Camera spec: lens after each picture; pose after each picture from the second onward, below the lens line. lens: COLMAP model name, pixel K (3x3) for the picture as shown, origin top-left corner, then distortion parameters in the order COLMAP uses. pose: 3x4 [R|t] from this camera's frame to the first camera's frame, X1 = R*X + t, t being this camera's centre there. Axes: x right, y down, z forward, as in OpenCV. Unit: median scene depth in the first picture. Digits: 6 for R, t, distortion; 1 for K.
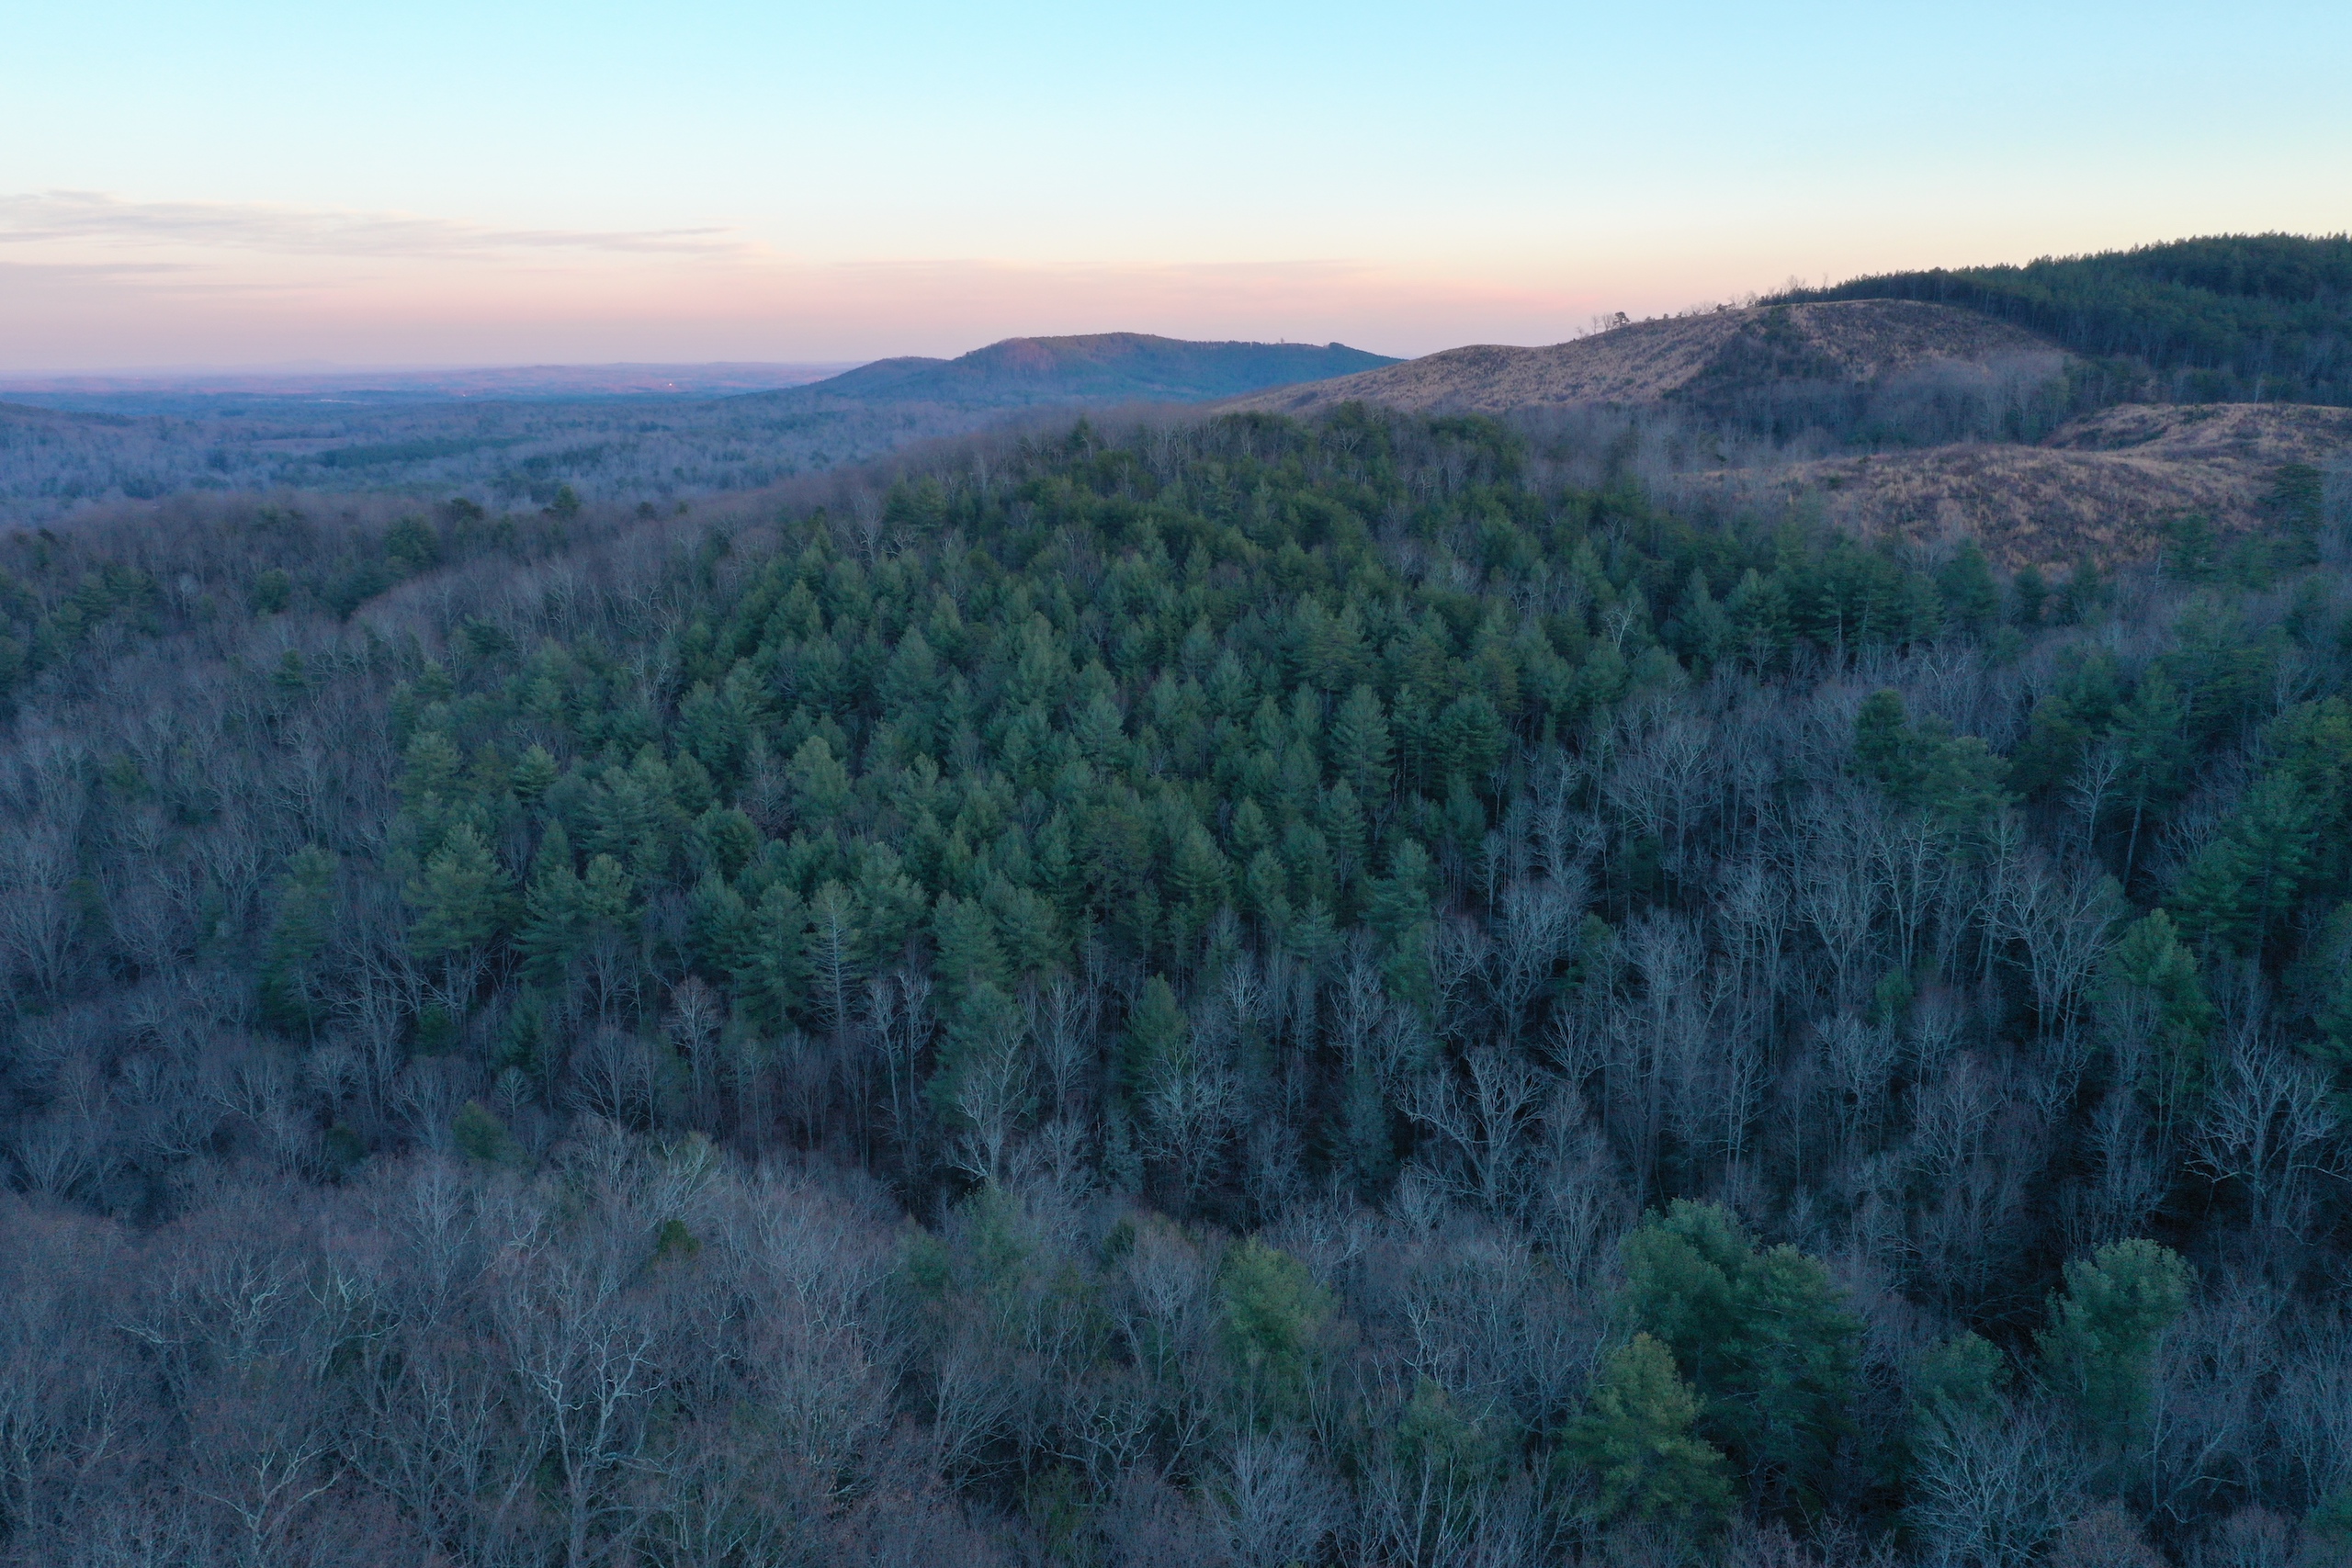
lens RADIAL K [[1871.4, 0, 1174.4], [0, 1871.4, 778.7], [0, 0, 1]] dist [0.003730, 0.002108]
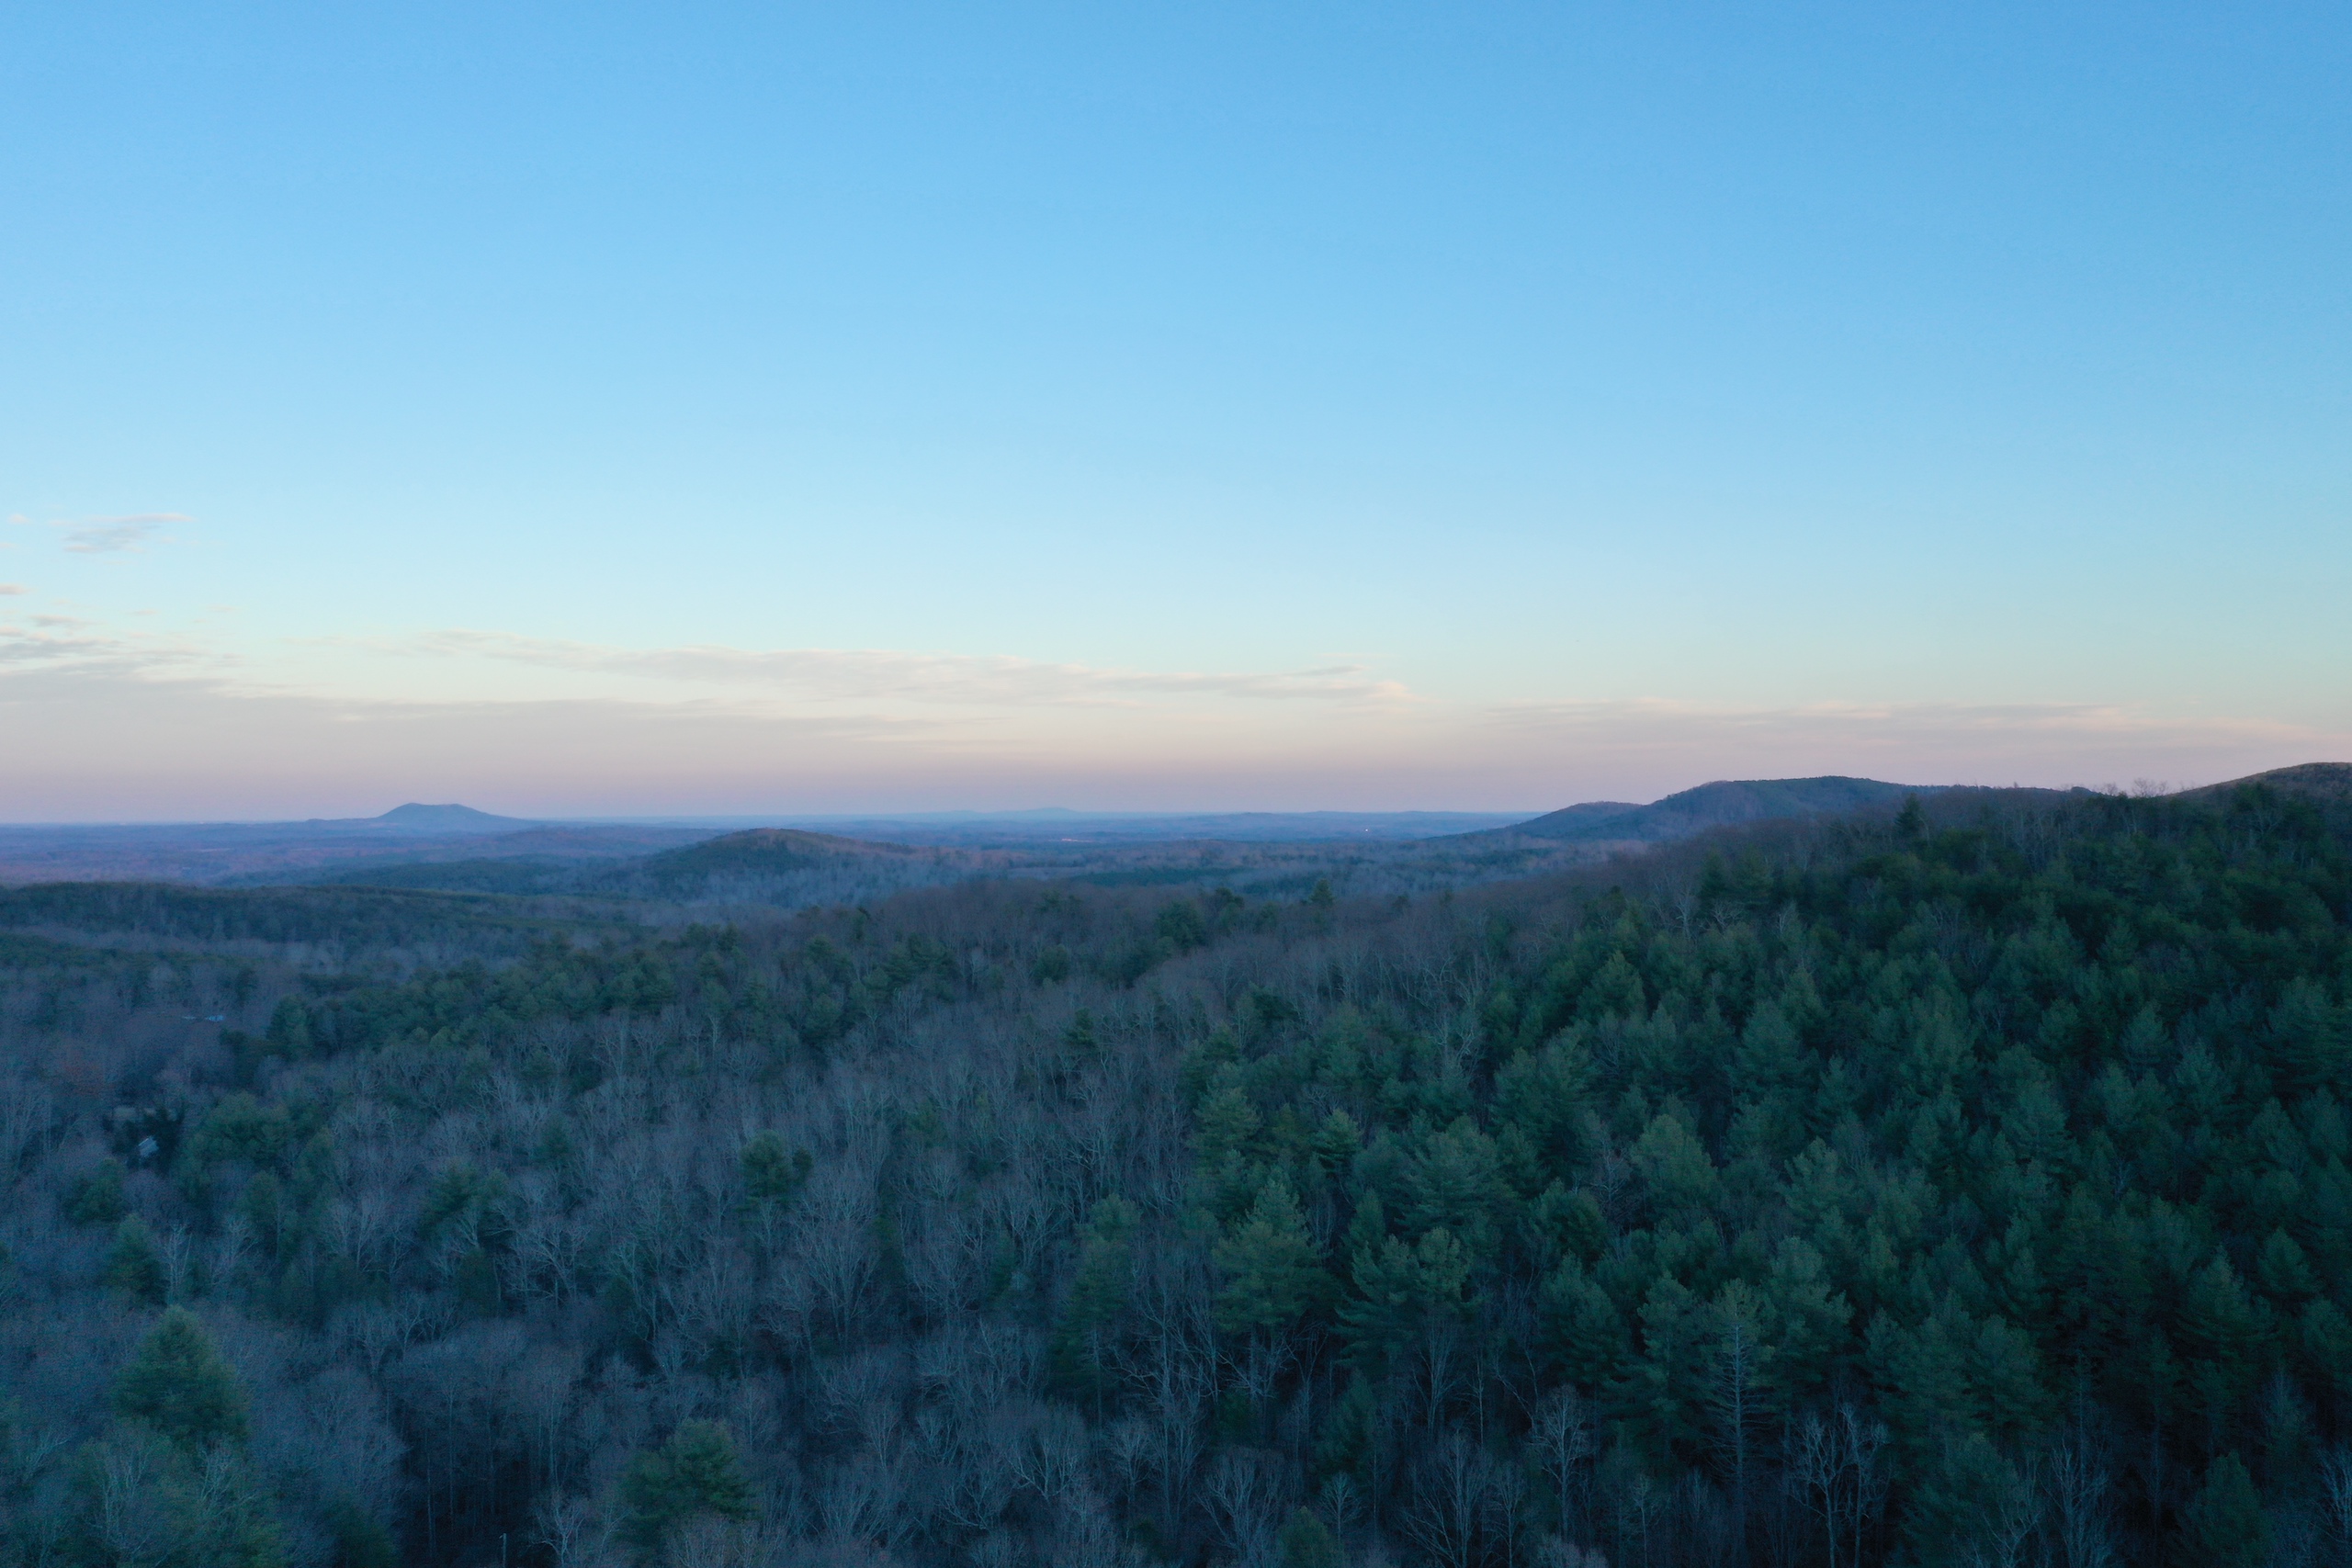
lens RADIAL K [[1871.4, 0, 1174.4], [0, 1871.4, 778.7], [0, 0, 1]] dist [0.003730, 0.002108]
pose [[0.936449, -0.000069, -0.350804, -0.093393], [-0.082322, 0.972033, -0.219943, 0.030883], [0.341008, 0.234844, 0.910254, 0.103718]]
